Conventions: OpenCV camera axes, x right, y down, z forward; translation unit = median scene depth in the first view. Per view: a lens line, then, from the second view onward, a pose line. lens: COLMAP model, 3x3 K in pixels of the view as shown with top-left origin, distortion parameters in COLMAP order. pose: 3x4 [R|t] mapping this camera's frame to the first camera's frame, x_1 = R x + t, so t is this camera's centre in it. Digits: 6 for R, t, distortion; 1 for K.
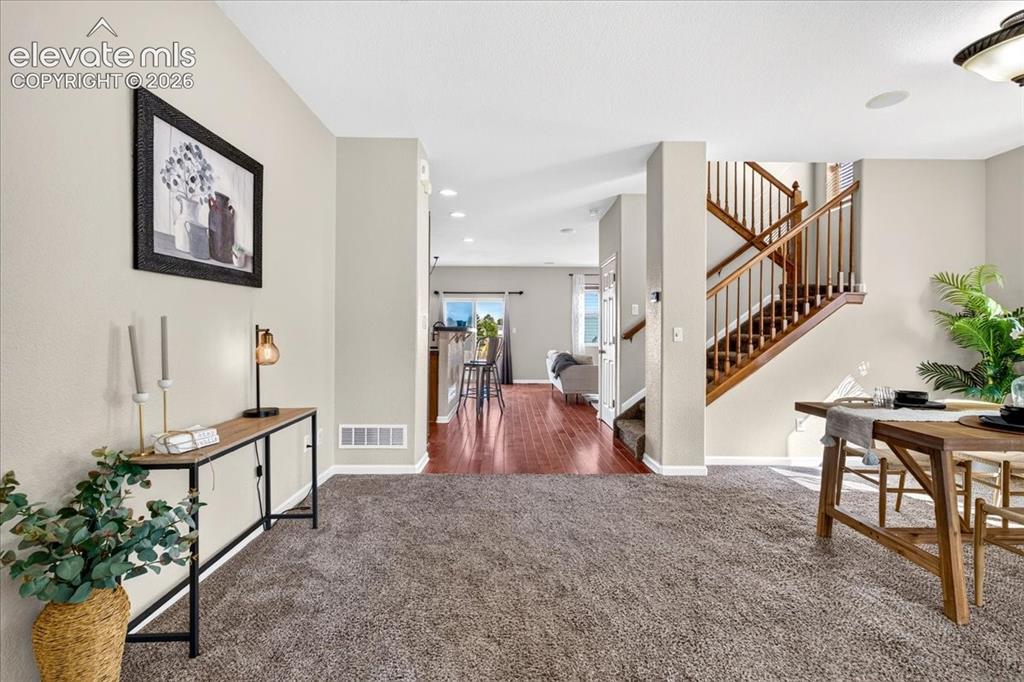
lens RADIAL K [[445.9, 0, 516.4], [0, 445.9, 335.1], [0, 0, 1]] dist [0.009217, -0.000972]
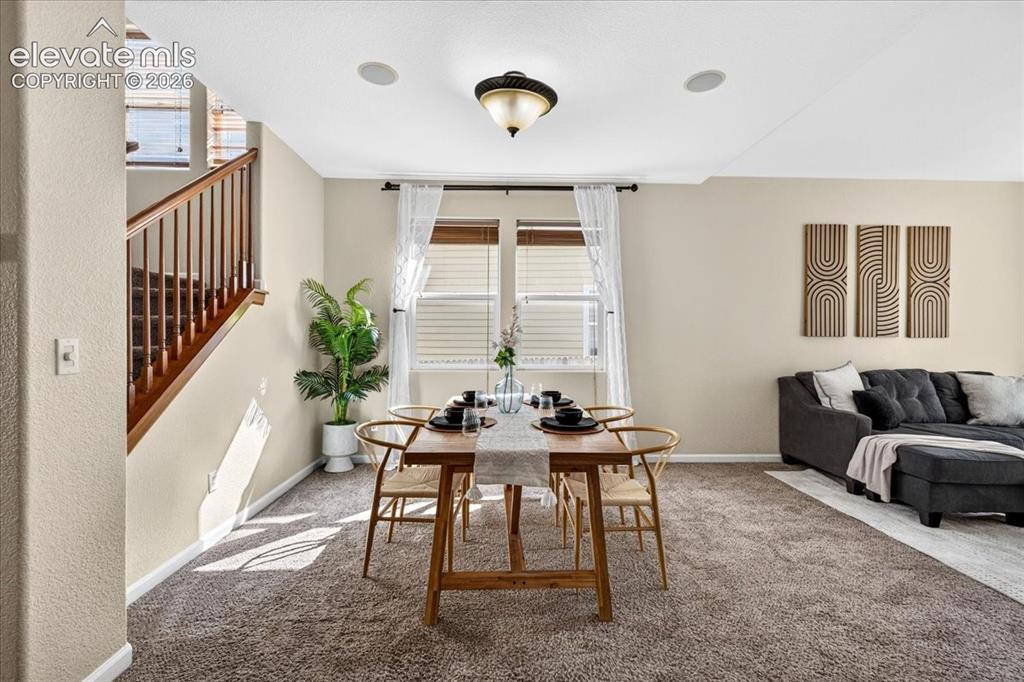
lens RADIAL K [[445.9, 0, 511.7], [0, 445.9, 338.8], [0, 0, 1]] dist [0.009217, -0.000972]
pose [[-0.014116, -0.009966, 0.999851, -0.033487], [-0.003618, 0.999944, 0.009916, -0.018909], [-0.999894, -0.003477, -0.014152, 0.568338]]
